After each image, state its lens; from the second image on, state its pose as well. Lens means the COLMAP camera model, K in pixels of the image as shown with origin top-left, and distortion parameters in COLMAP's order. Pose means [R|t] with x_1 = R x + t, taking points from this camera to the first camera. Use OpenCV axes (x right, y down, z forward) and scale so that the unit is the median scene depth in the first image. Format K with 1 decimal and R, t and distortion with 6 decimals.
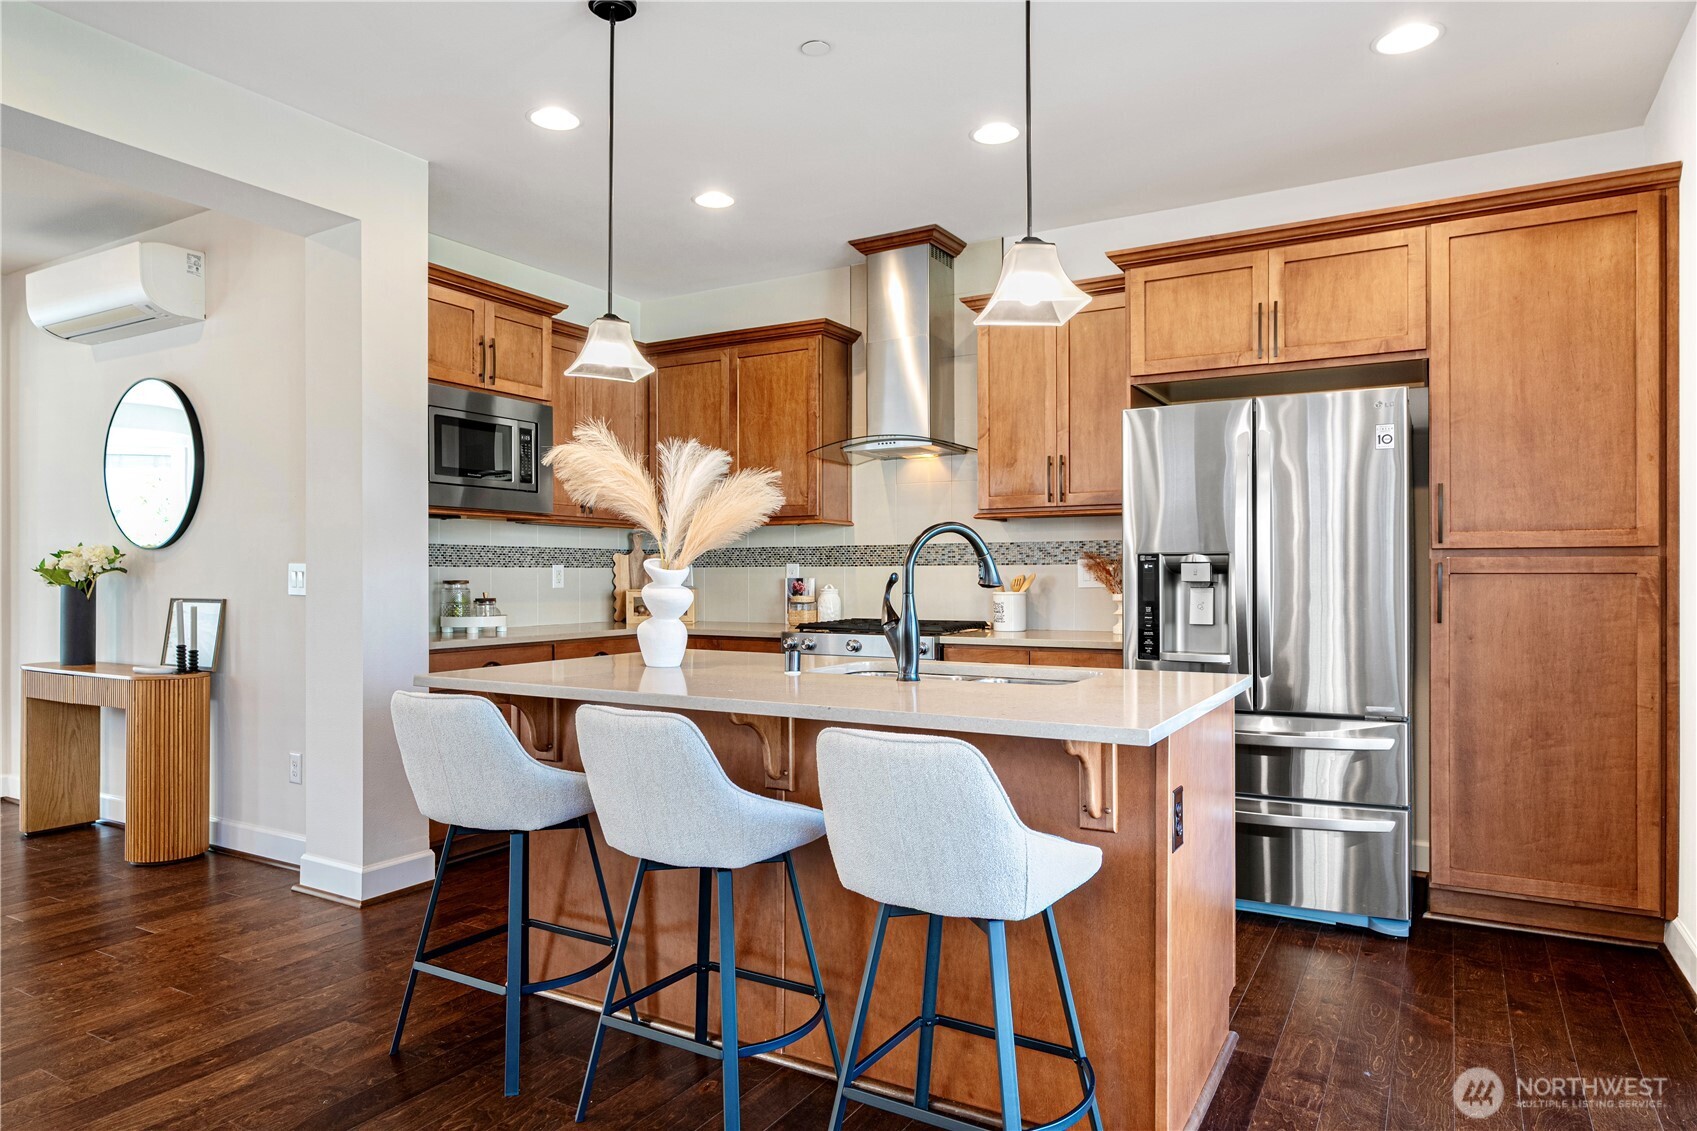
lens RADIAL K [[1034.6, 0, 875.3], [0, 1034.6, 578.8], [0, 0, 1]] dist [-0.005049, -0.001501]
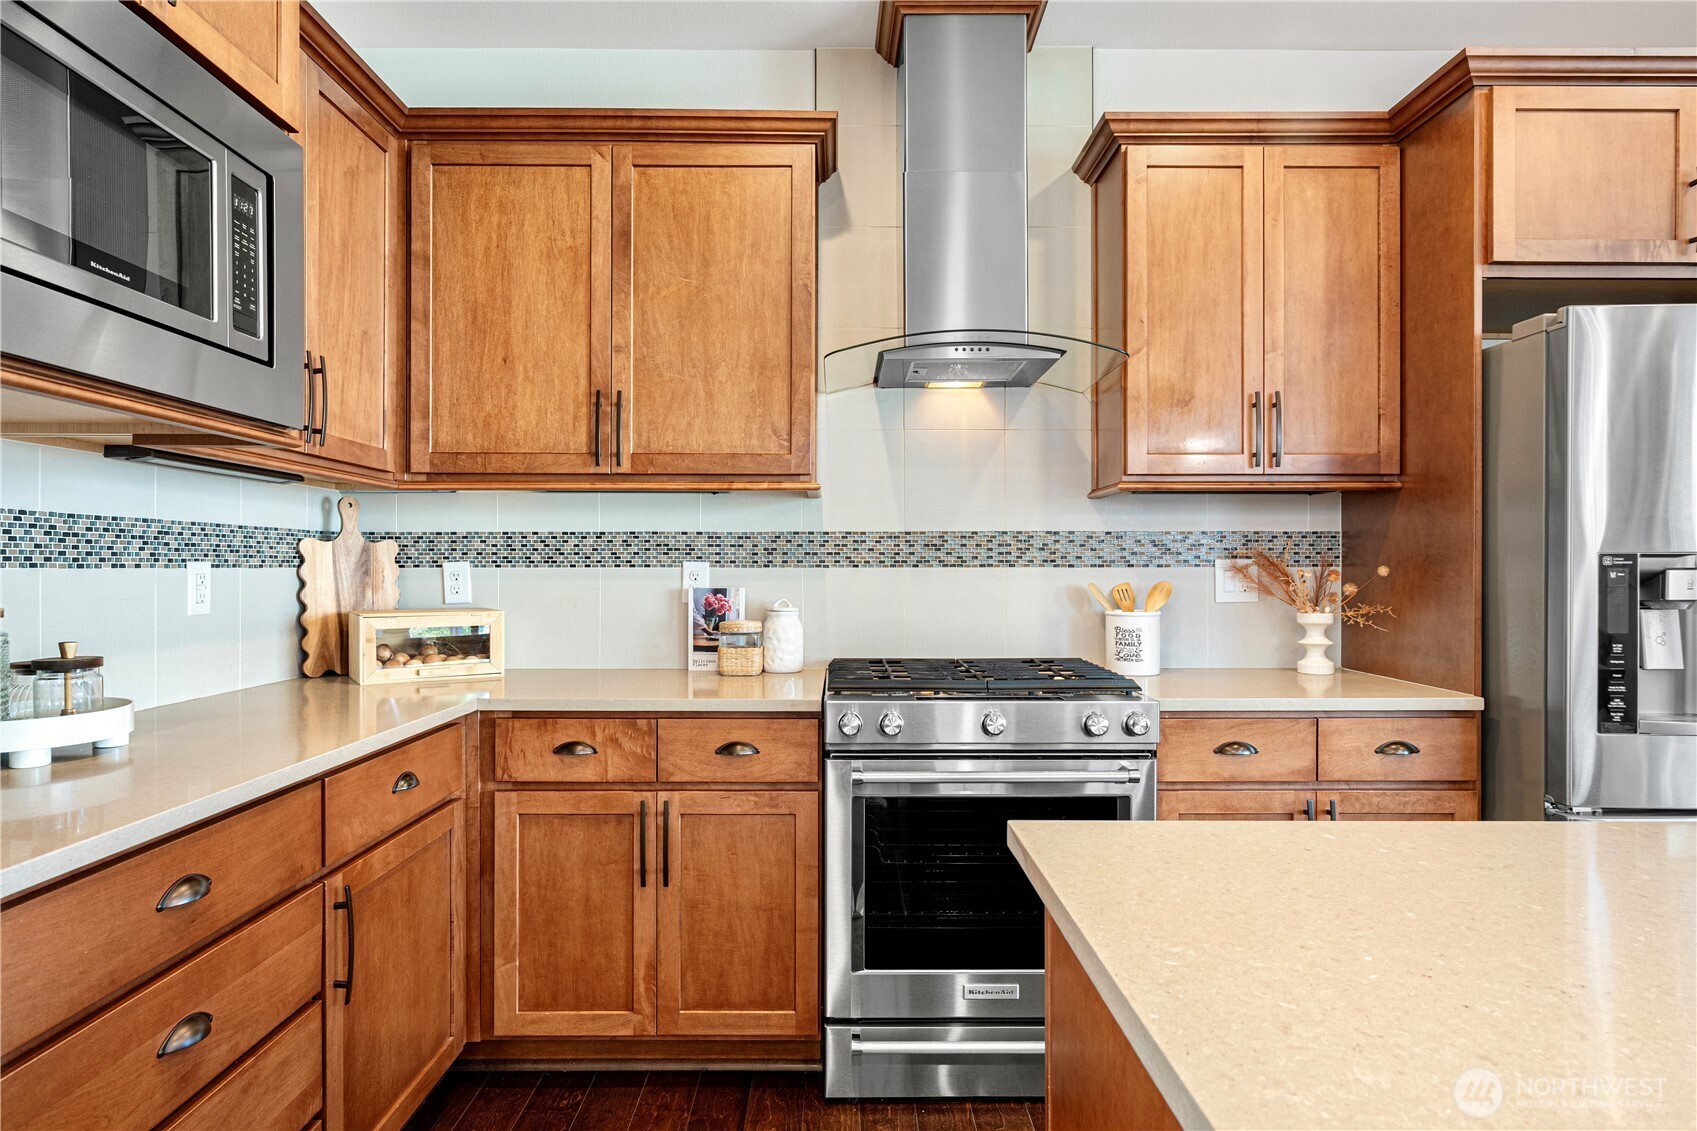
lens RADIAL K [[962.8, 0, 848.5], [0, 962.8, 569.9], [0, 0, 1]] dist [-0.003981, 0.007097]
pose [[0.870832, 0.002177, 0.491575, -0.315865], [-0.000468, 0.999993, -0.003600, -0.010279], [-0.491580, 0.002905, 0.870828, 0.604431]]
